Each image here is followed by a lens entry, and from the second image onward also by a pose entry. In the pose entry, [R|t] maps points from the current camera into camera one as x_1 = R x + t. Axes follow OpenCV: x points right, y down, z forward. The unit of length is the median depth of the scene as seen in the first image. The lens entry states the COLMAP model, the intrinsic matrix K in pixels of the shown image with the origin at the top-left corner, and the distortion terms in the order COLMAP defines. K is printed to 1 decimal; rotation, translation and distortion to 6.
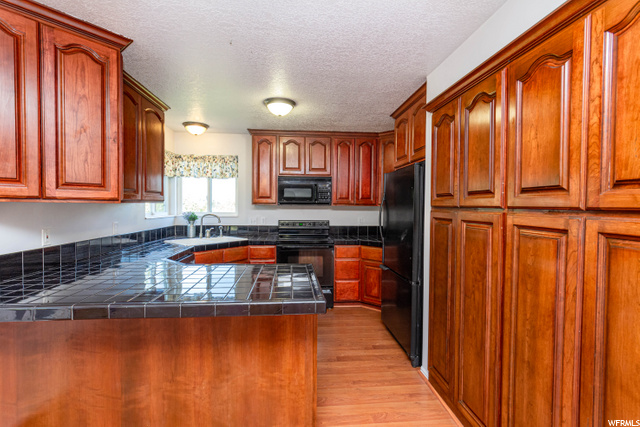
lens RADIAL K [[293.0, 0, 317.0], [0, 293.0, 216.2], [0, 0, 1]] dist [0.002494, -0.002585]
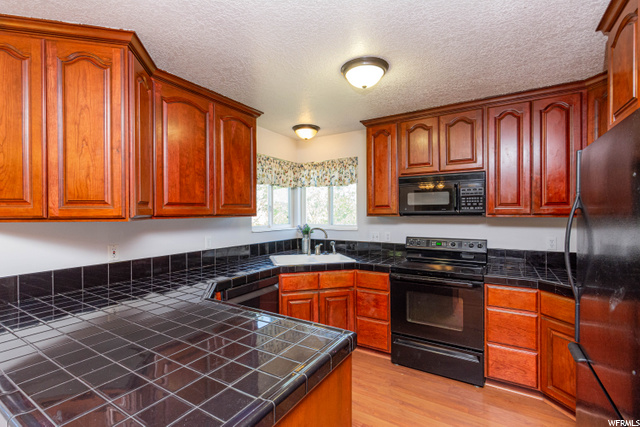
lens RADIAL K [[293.0, 0, 317.0], [0, 293.0, 214.4], [0, 0, 1]] dist [0.002494, -0.002585]
pose [[0.800440, -0.009078, -0.599344, 0.146465], [-0.009338, 0.999575, -0.027611, -0.022533], [0.599340, 0.027698, 0.800016, 0.309292]]
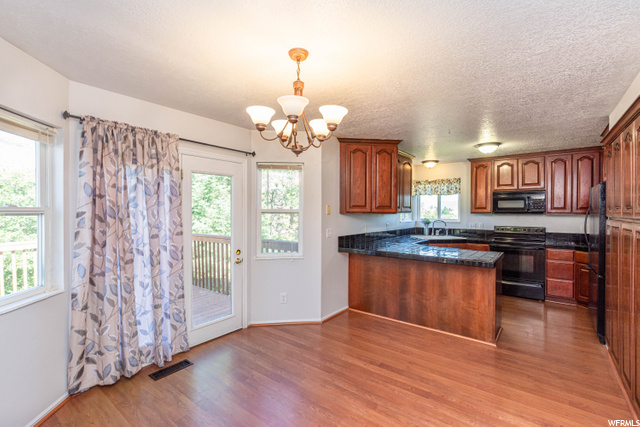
lens RADIAL K [[293.0, 0, 318.9], [0, 293.0, 212.5], [0, 0, 1]] dist [0.002494, -0.002585]
pose [[0.735453, -0.002554, -0.677571, 0.189211], [-0.021131, 0.999420, -0.026704, 0.006547], [0.677247, 0.033957, 0.734972, -0.495351]]
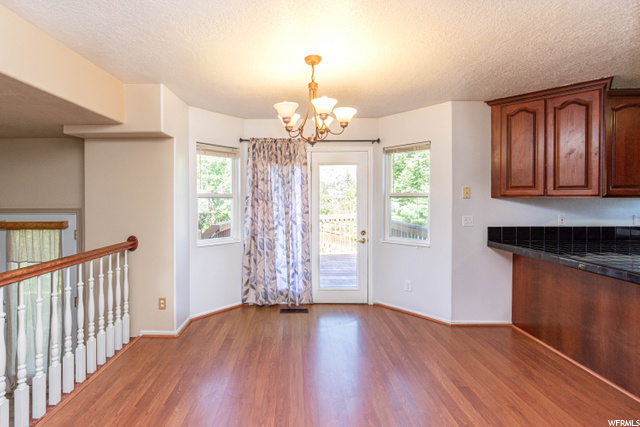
lens RADIAL K [[293.0, 0, 286.6], [0, 293.0, 198.5], [0, 0, 1]] dist [0.002494, -0.002585]
pose [[-0.103521, -0.006453, -0.994606, 0.406355], [-0.034321, 0.999407, -0.002912, 0.005831], [0.994035, 0.033834, -0.103681, -0.154735]]
